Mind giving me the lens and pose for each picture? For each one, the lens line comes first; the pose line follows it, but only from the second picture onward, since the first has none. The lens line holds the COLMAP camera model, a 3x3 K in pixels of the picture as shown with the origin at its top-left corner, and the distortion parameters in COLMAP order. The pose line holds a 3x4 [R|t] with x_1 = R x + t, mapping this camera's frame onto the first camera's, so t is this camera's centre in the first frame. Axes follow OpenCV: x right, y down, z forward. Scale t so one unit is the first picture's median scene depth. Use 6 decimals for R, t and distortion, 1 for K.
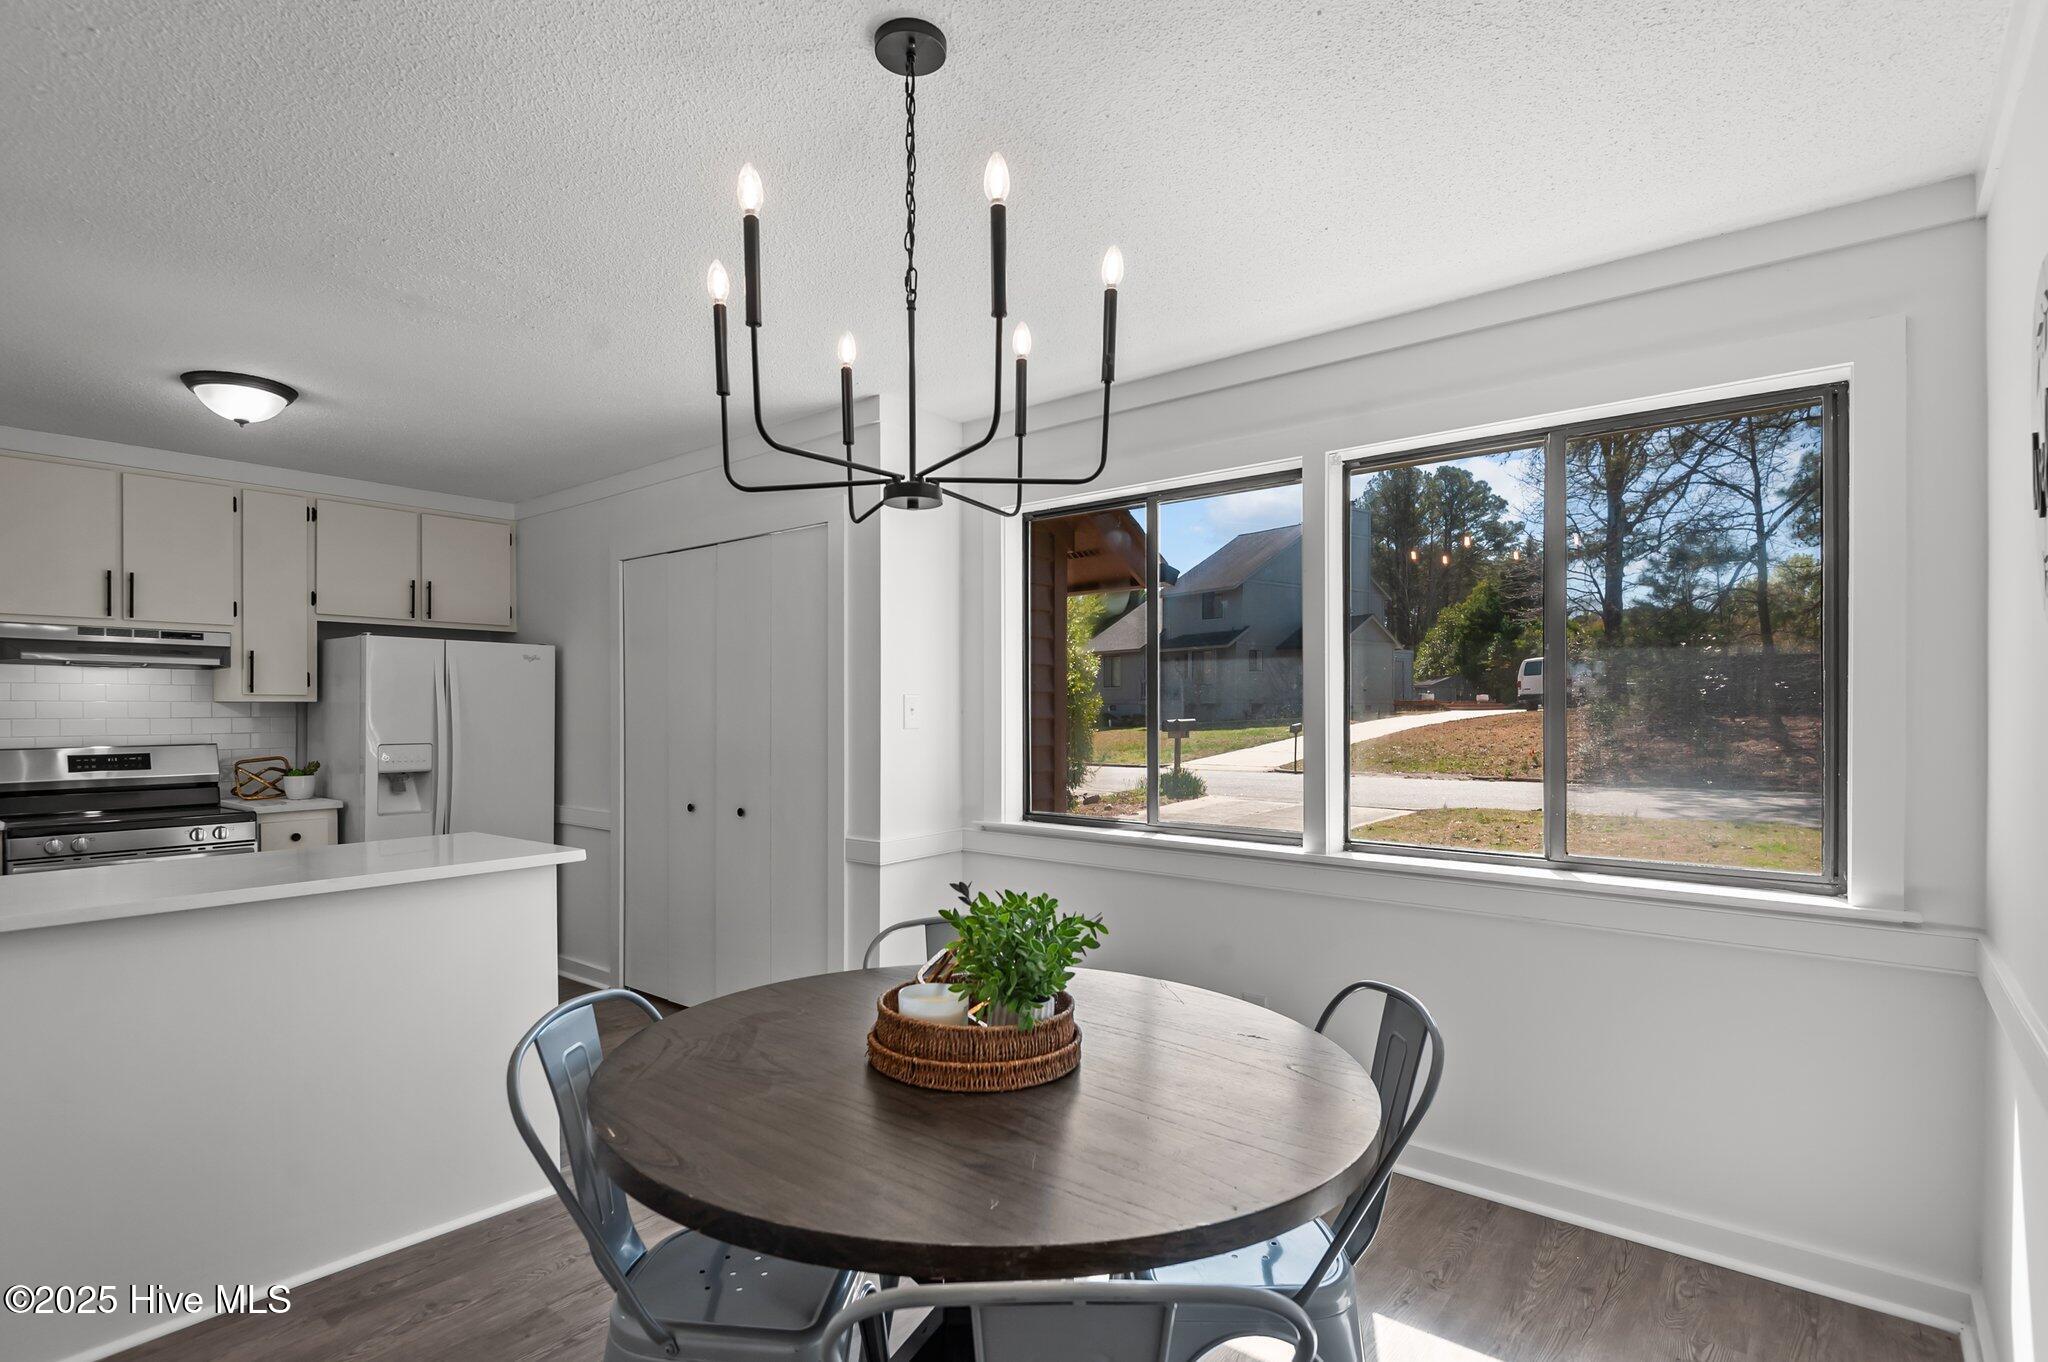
lens RADIAL K [[988.9, 0, 1018.7], [0, 988.9, 697.2], [0, 0, 1]] dist [0.037297, -0.003588]
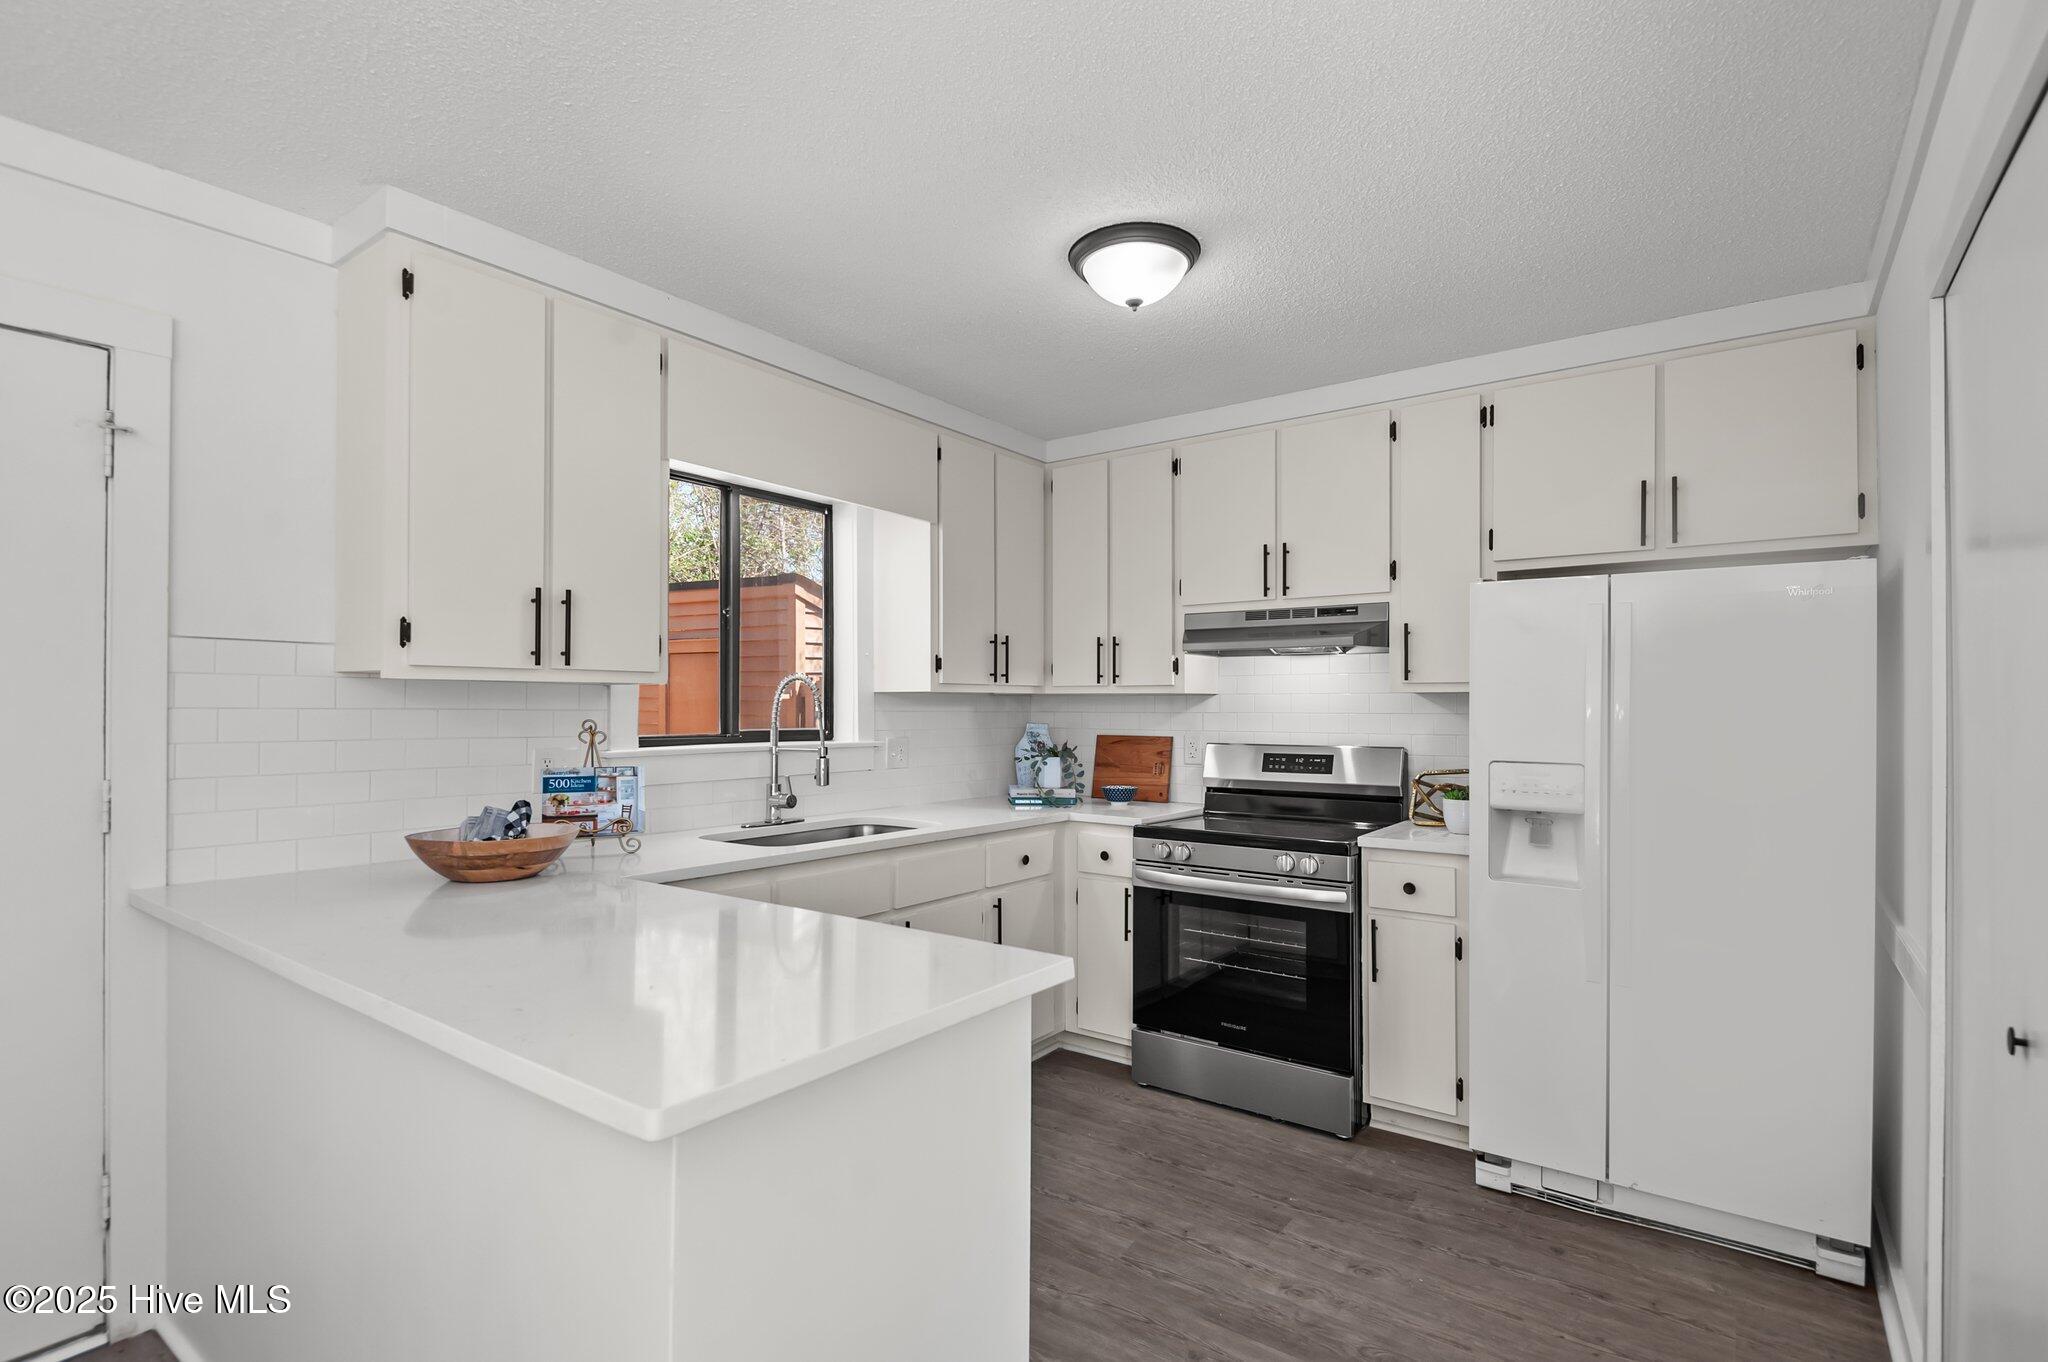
lens RADIAL K [[988.9, 0, 991.8], [0, 988.9, 710.2], [0, 0, 1]] dist [0.037297, -0.003588]
pose [[0.045970, 0.003982, -0.998935, -0.046774], [0.005314, 0.999977, 0.004230, 0.012945], [0.998929, -0.005503, 0.045948, 0.693434]]
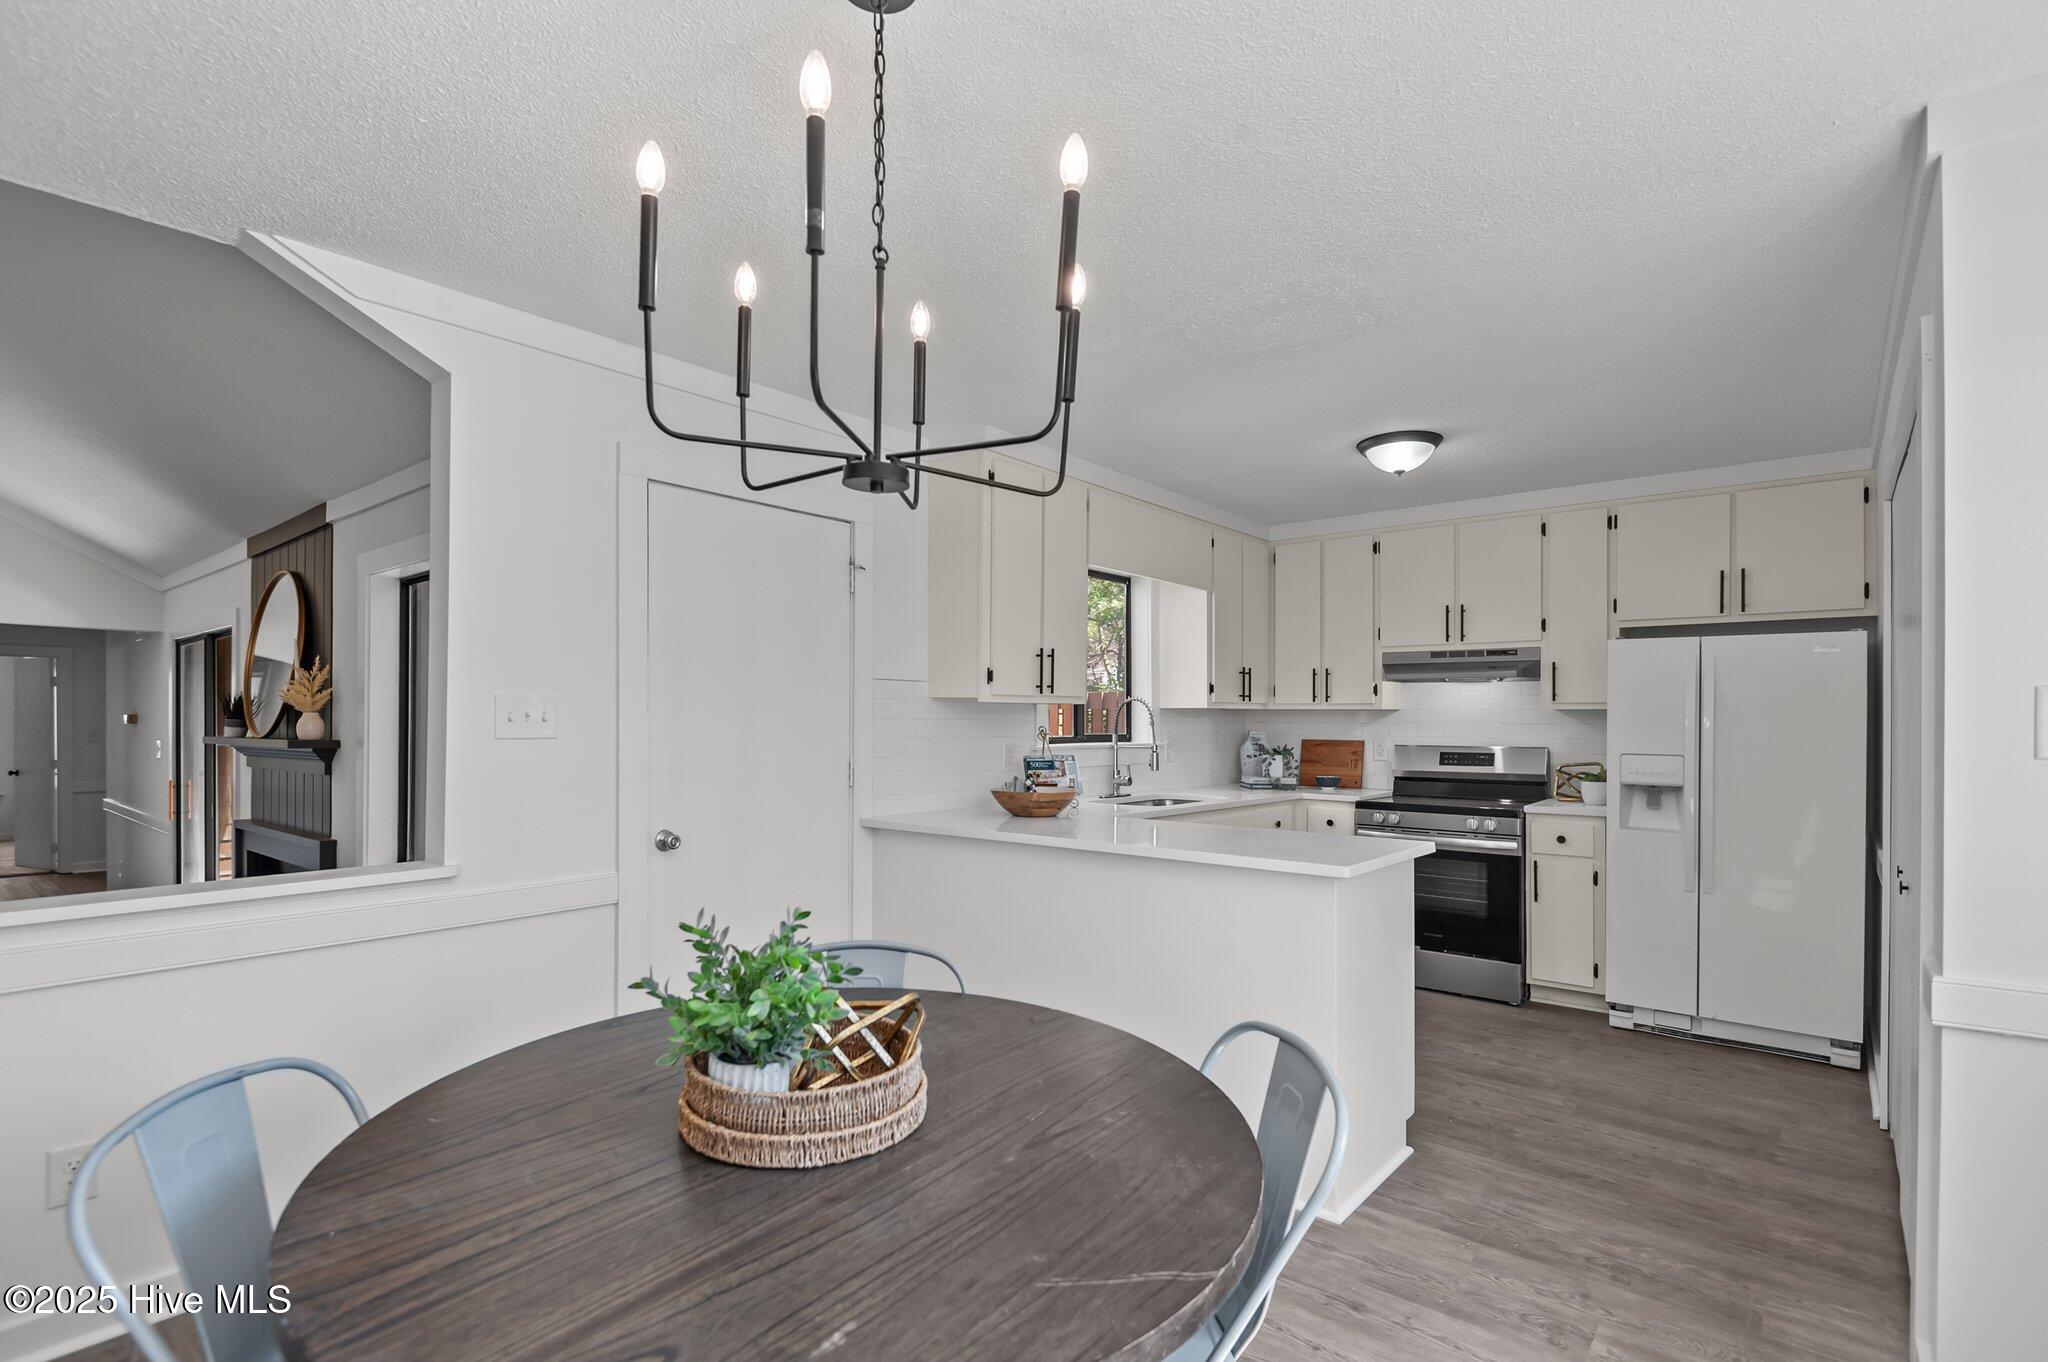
lens RADIAL K [[988.9, 0, 997.7], [0, 988.9, 722.5], [0, 0, 1]] dist [0.037297, -0.003588]
pose [[0.004484, 0.003710, -0.999983, 0.322036], [0.003677, 0.999986, 0.003726, 0.012747], [0.999983, -0.003694, 0.004470, 0.419147]]
